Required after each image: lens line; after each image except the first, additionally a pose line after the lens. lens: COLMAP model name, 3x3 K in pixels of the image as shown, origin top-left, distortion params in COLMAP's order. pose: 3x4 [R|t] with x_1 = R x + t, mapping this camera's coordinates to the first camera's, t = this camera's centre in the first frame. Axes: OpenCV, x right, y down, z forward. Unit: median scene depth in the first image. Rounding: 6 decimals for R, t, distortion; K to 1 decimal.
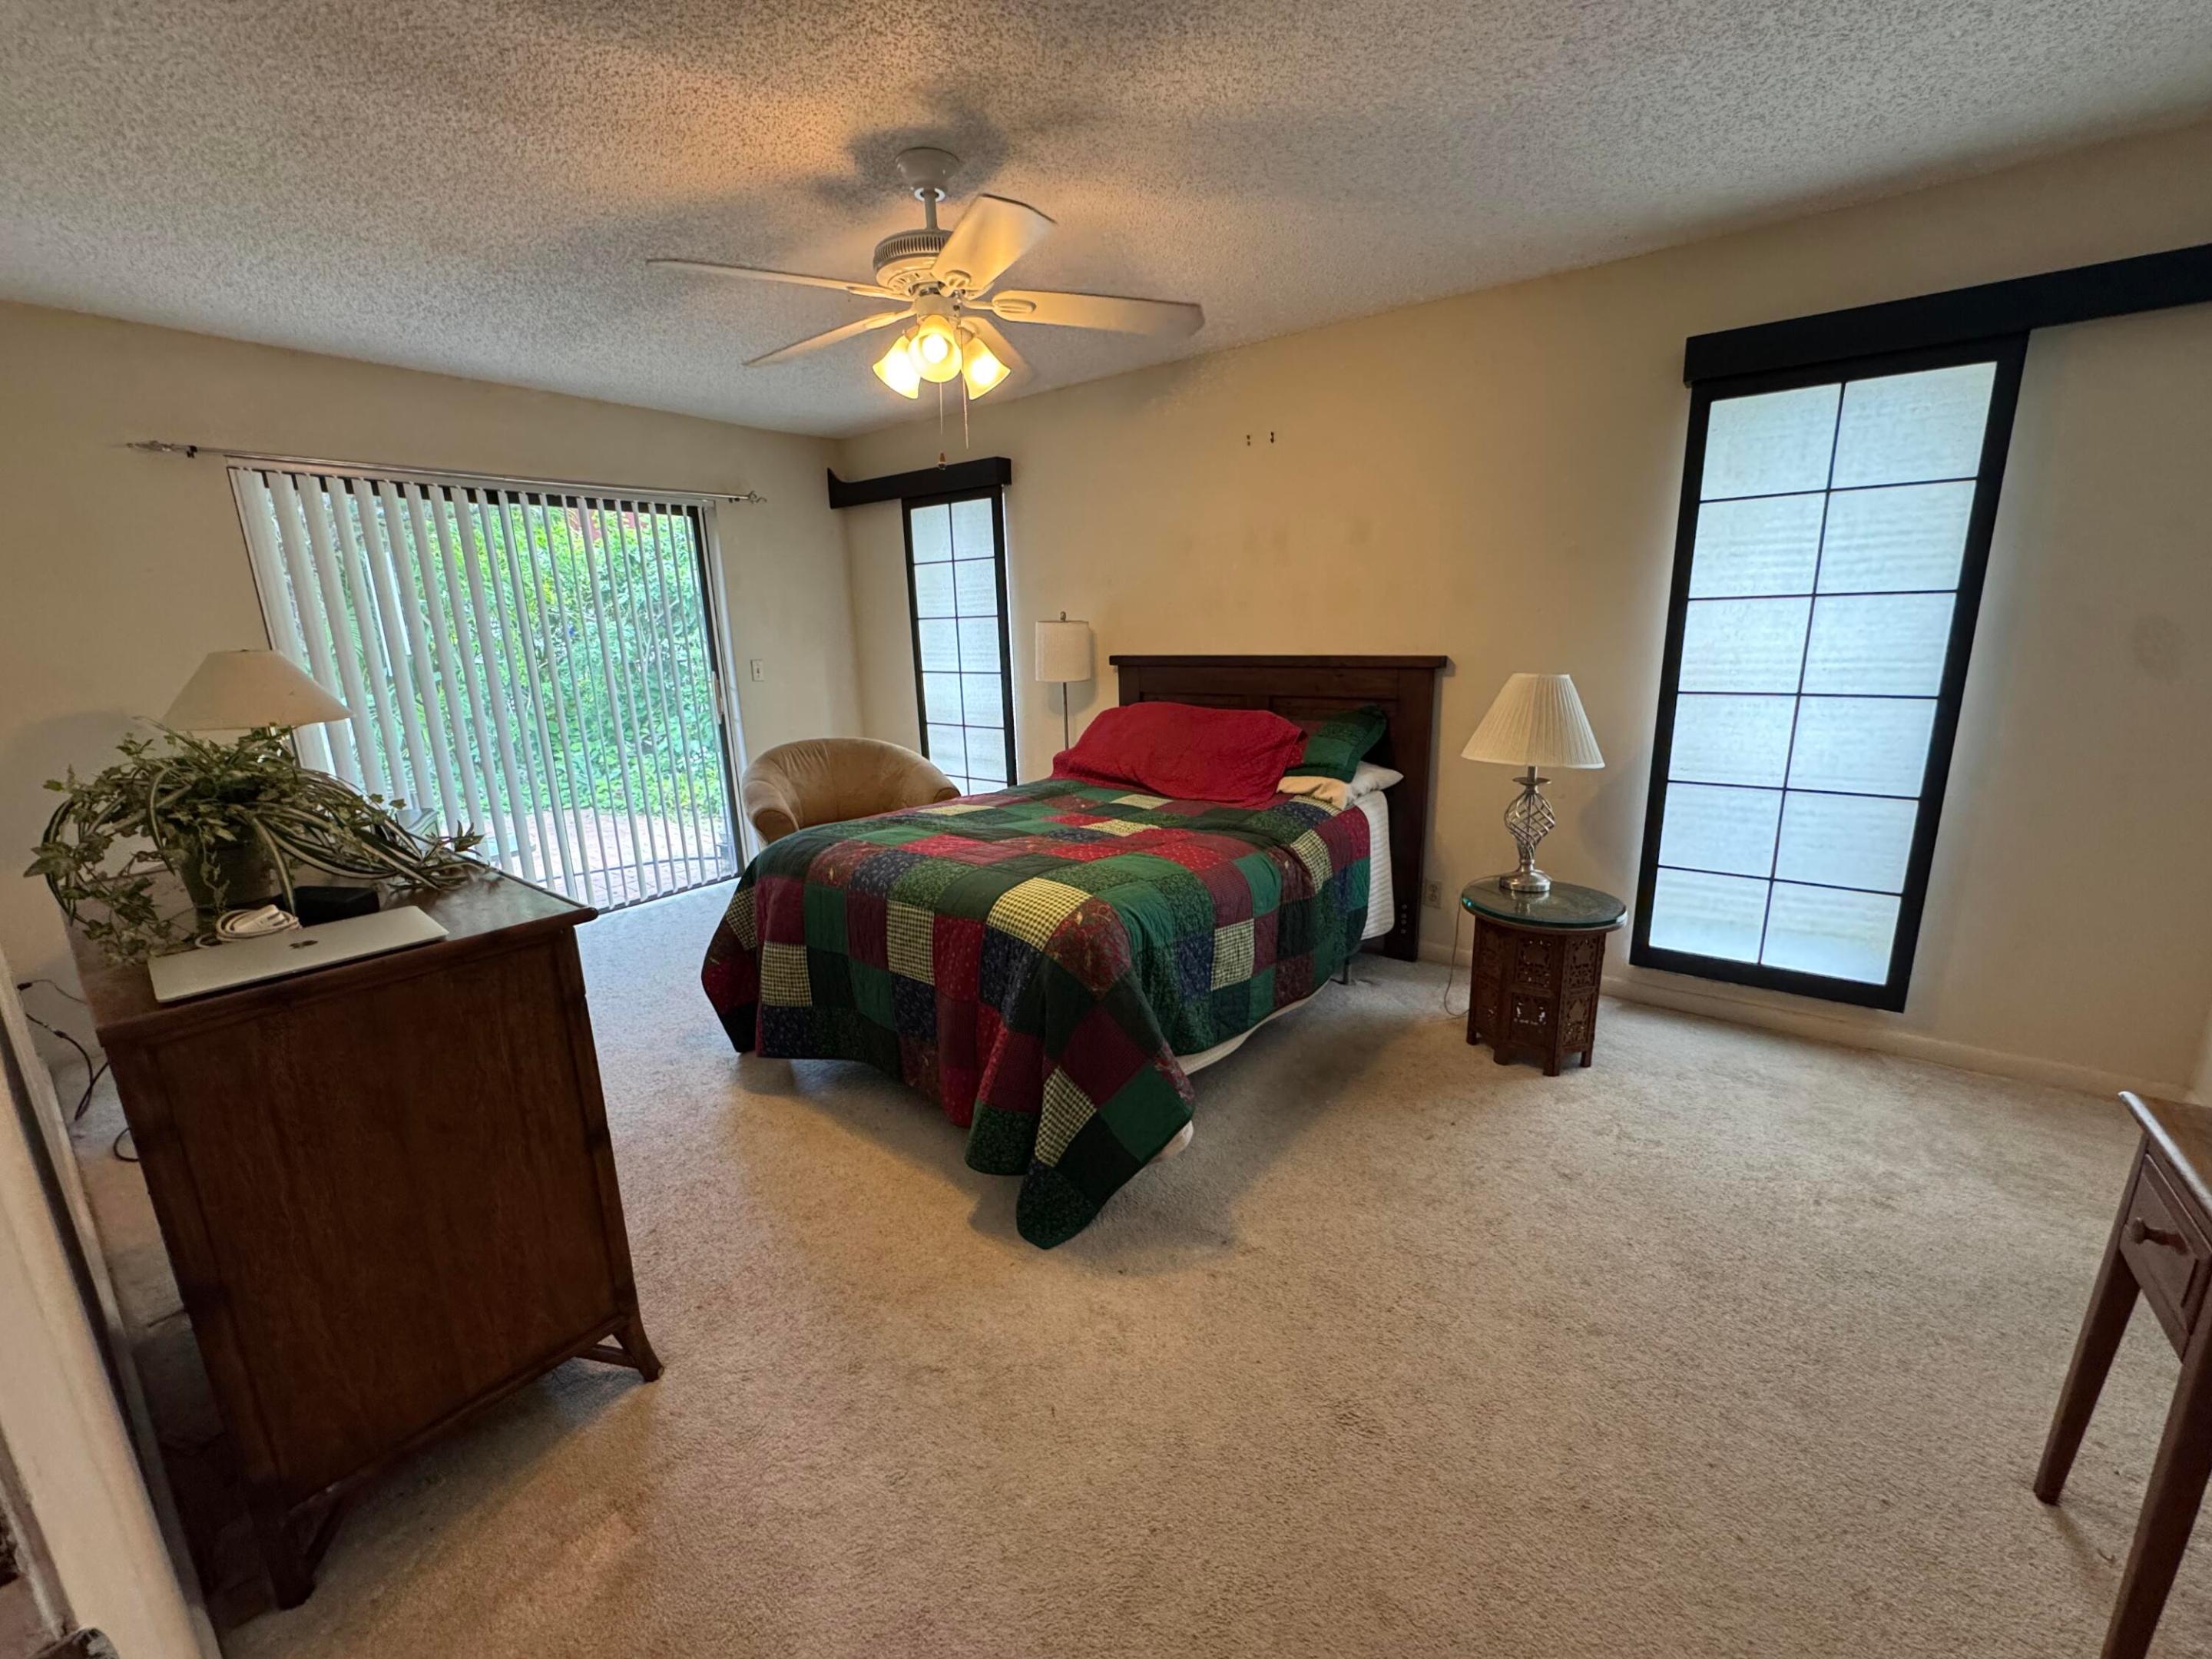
lens RADIAL K [[883.0, 0, 1106.0], [0, 883.0, 823.2], [0, 0, 1]] dist [-0.003800, 0.000271]
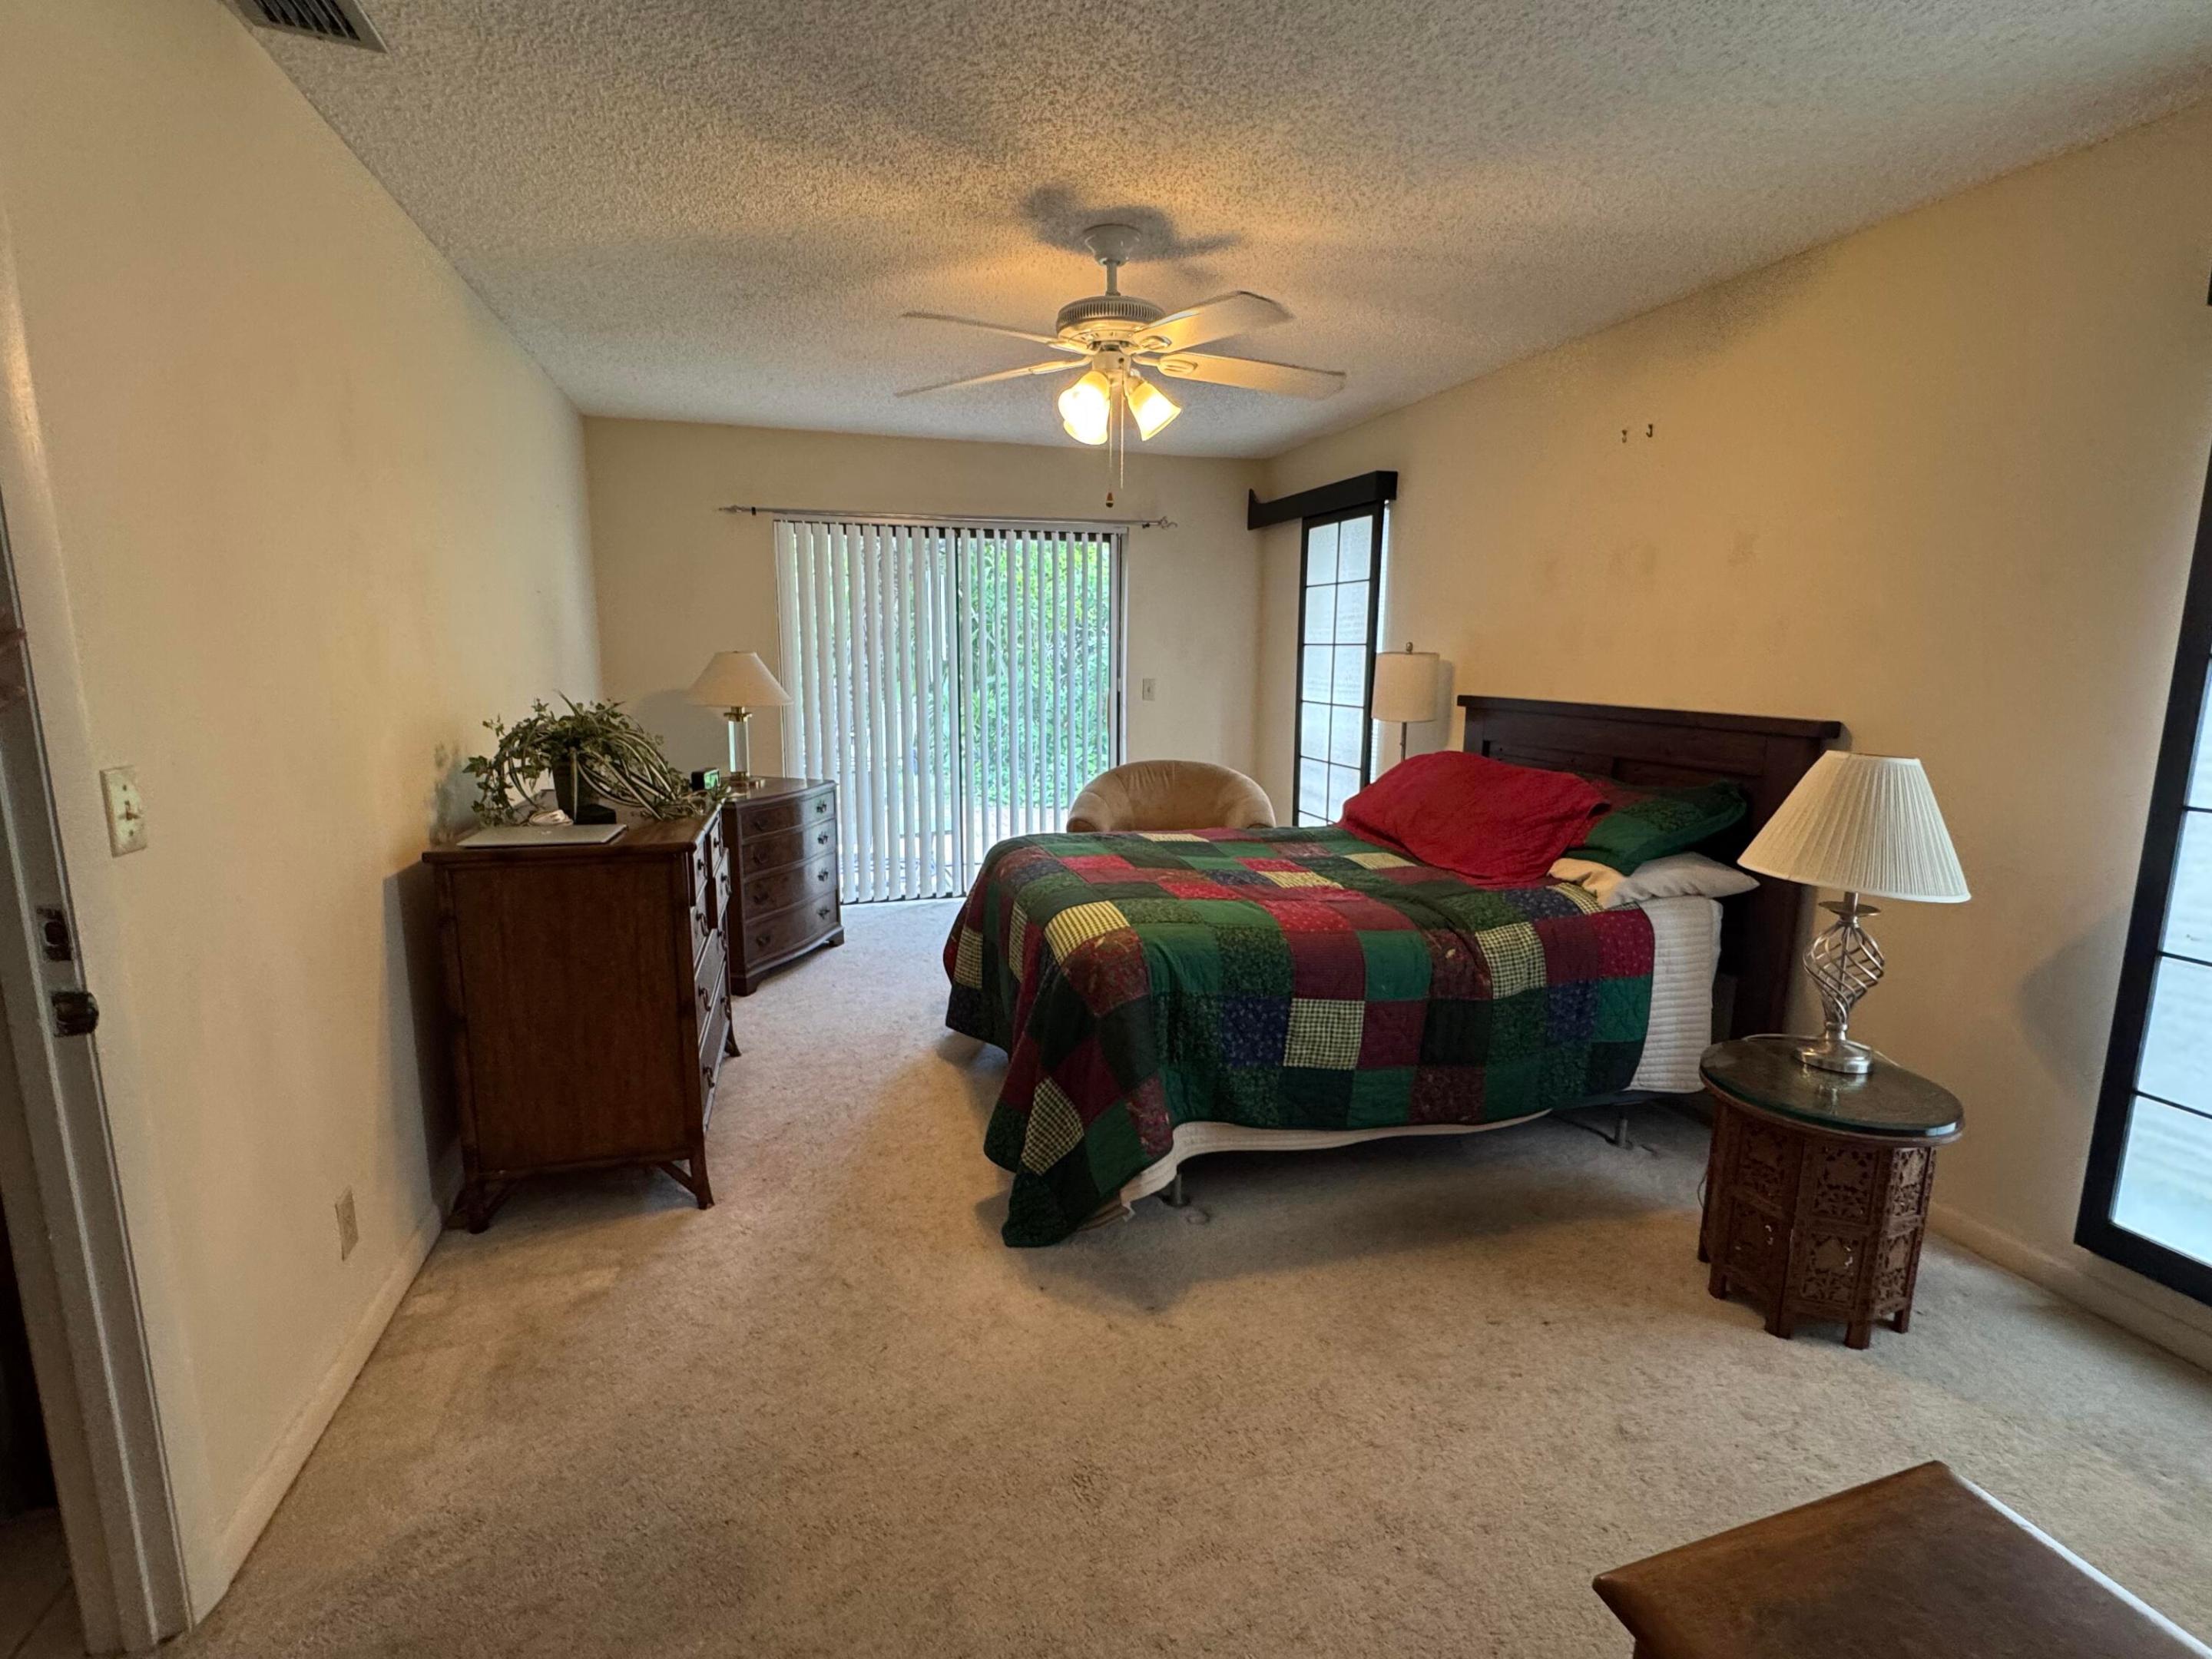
lens RADIAL K [[1030.3, 0, 1097.0], [0, 1030.3, 824.9], [0, 0, 1]] dist [-0.003663, -0.001018]
pose [[0.806605, 0.131485, -0.576282, 0.458758], [-0.160187, 0.987086, 0.001006, -0.018975], [0.568972, 0.091501, 0.817251, 0.014001]]
